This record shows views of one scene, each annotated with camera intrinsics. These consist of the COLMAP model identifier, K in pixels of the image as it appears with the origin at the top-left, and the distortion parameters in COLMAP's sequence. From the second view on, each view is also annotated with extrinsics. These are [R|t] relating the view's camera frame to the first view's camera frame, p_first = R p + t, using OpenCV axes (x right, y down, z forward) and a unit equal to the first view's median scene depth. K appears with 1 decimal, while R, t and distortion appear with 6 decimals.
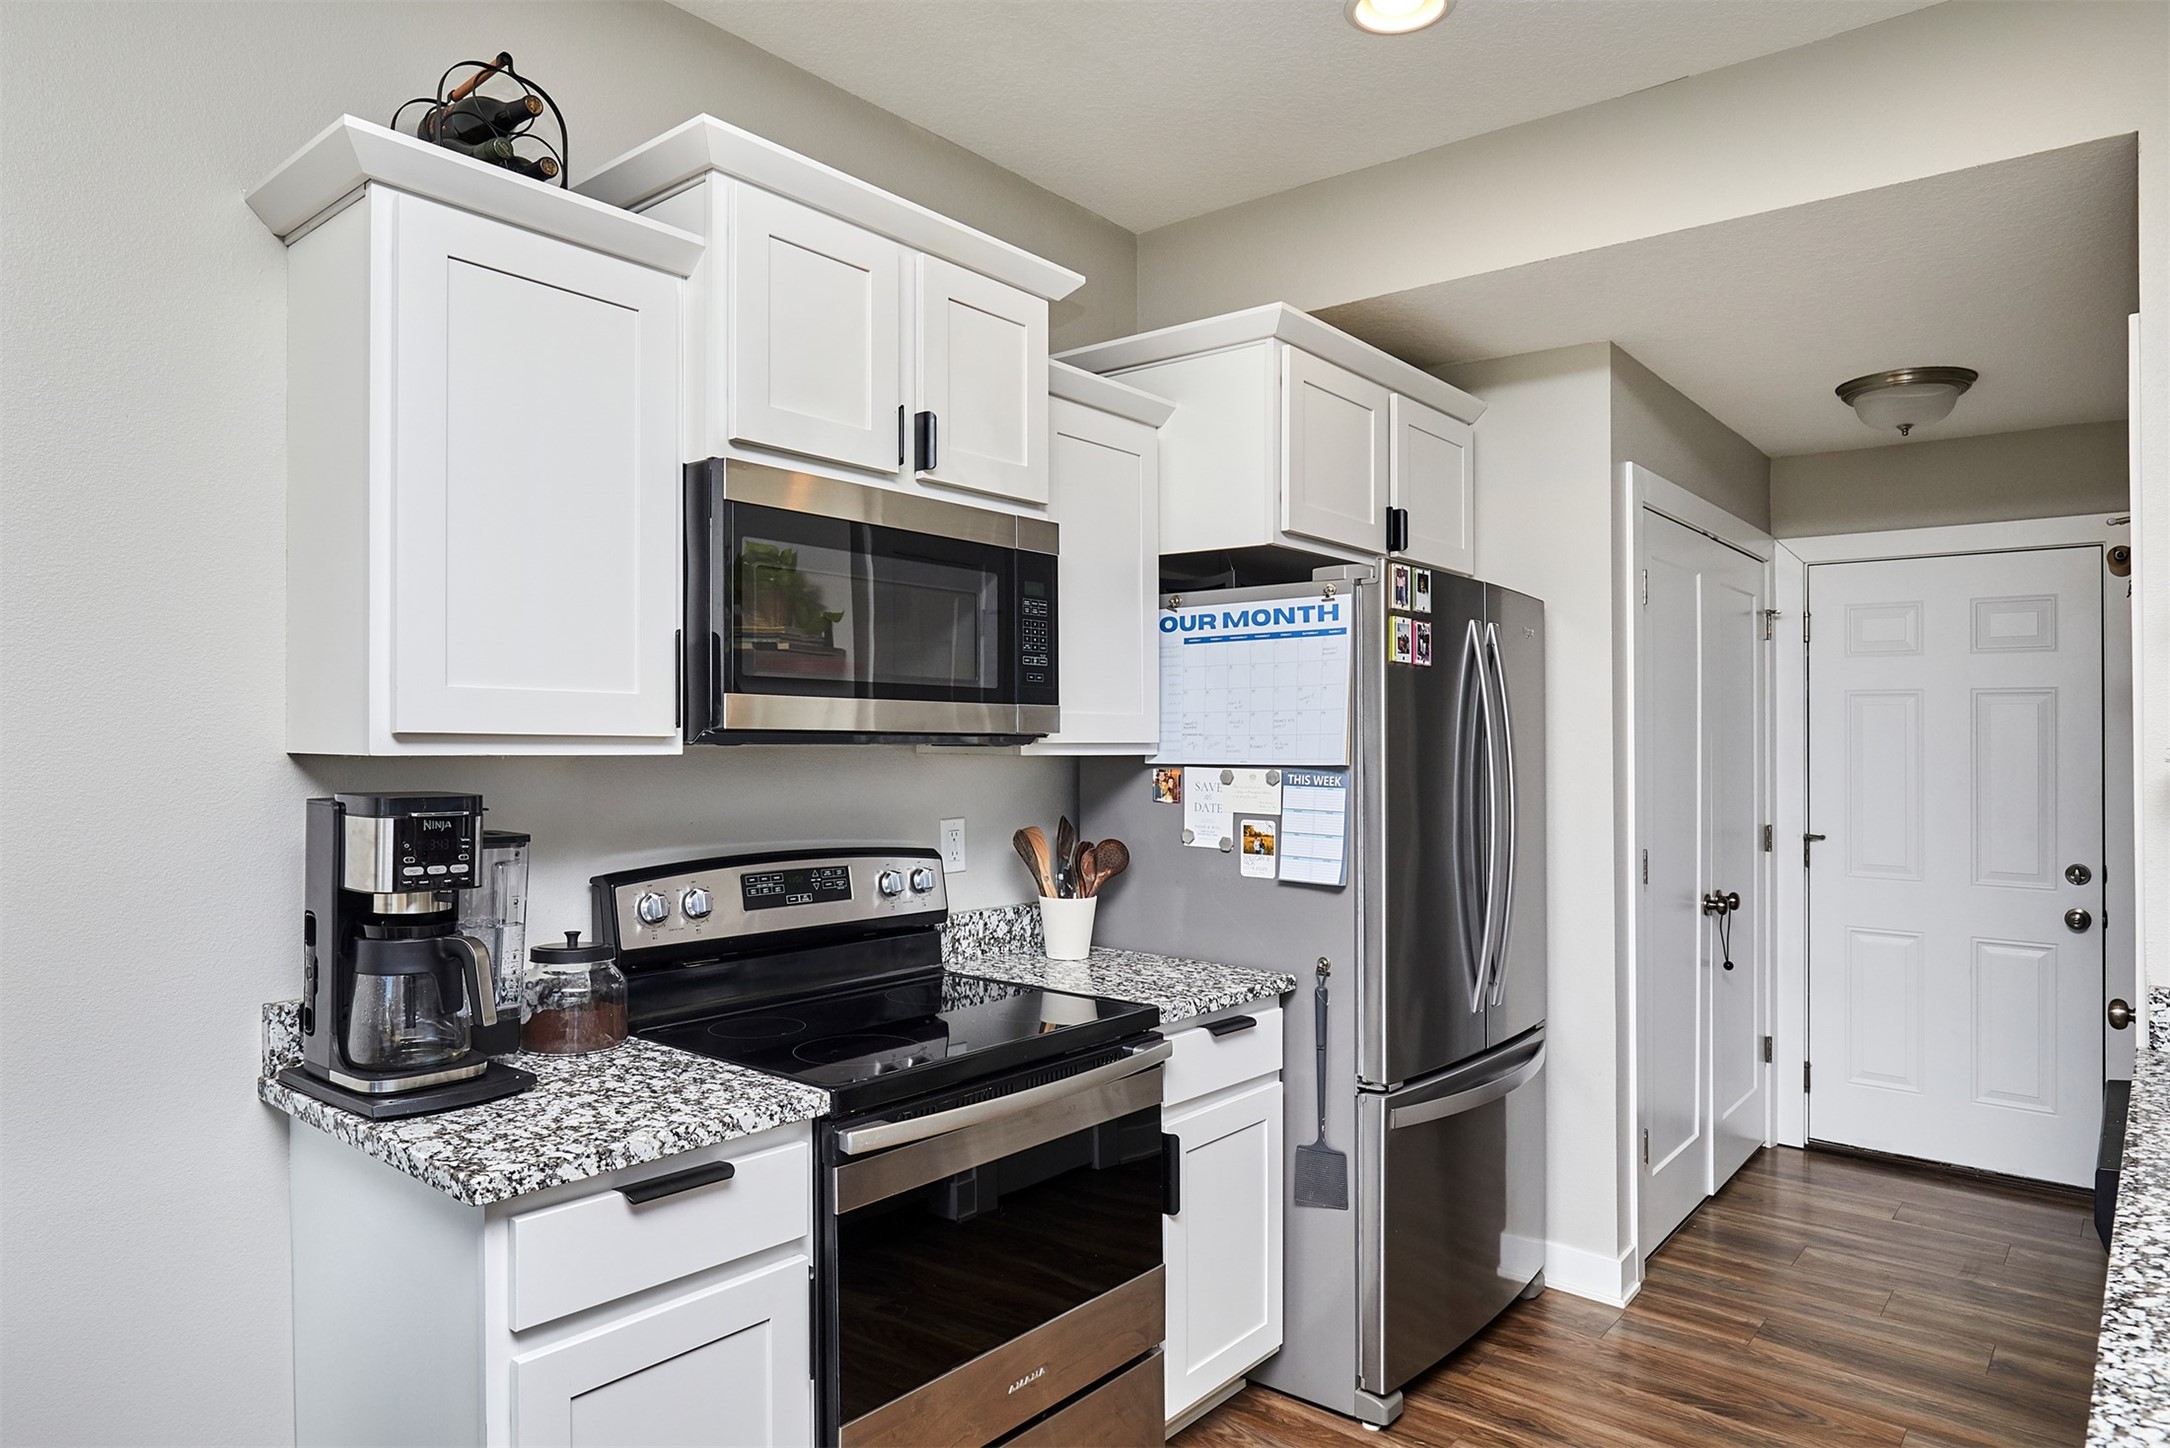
lens RADIAL K [[1306.0, 0, 1027.3], [0, 1306.0, 721.0], [0, 0, 1]] dist [-0.007110, -0.002173]
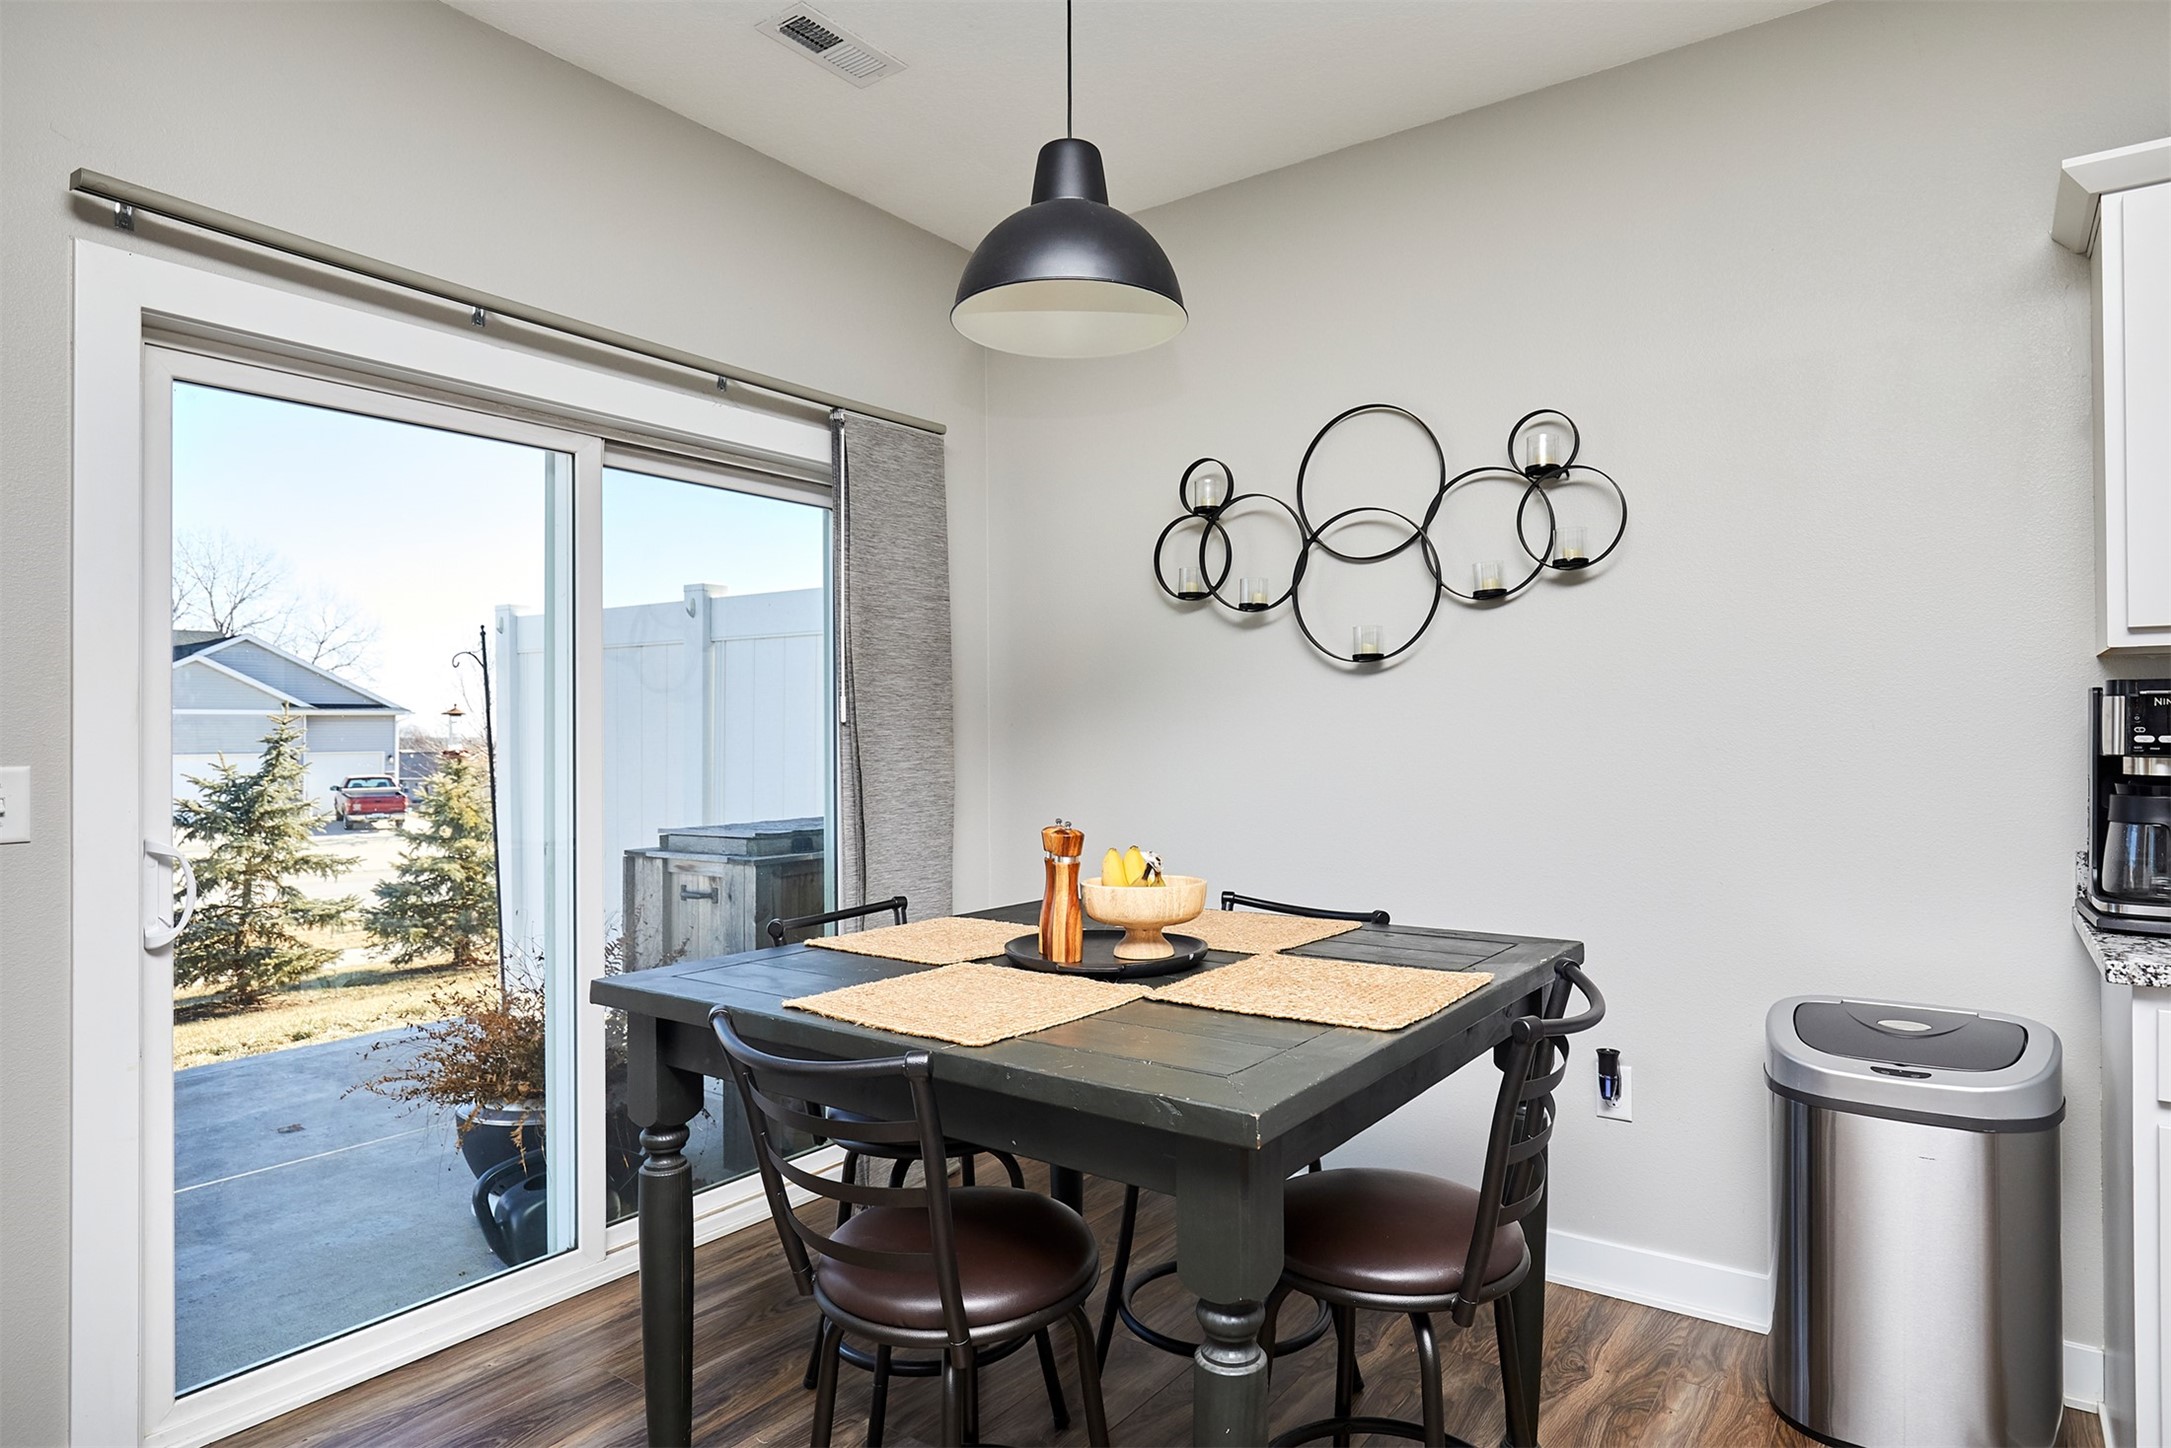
lens RADIAL K [[1230.9, 0, 1078.5], [0, 1230.9, 734.0], [0, 0, 1]] dist [-0.008925, -0.000960]
pose [[0.080443, -0.007987, -0.996727, 0.370792], [0.018329, 0.999811, -0.006533, 0.062957], [0.996591, -0.017743, 0.080574, -0.053997]]
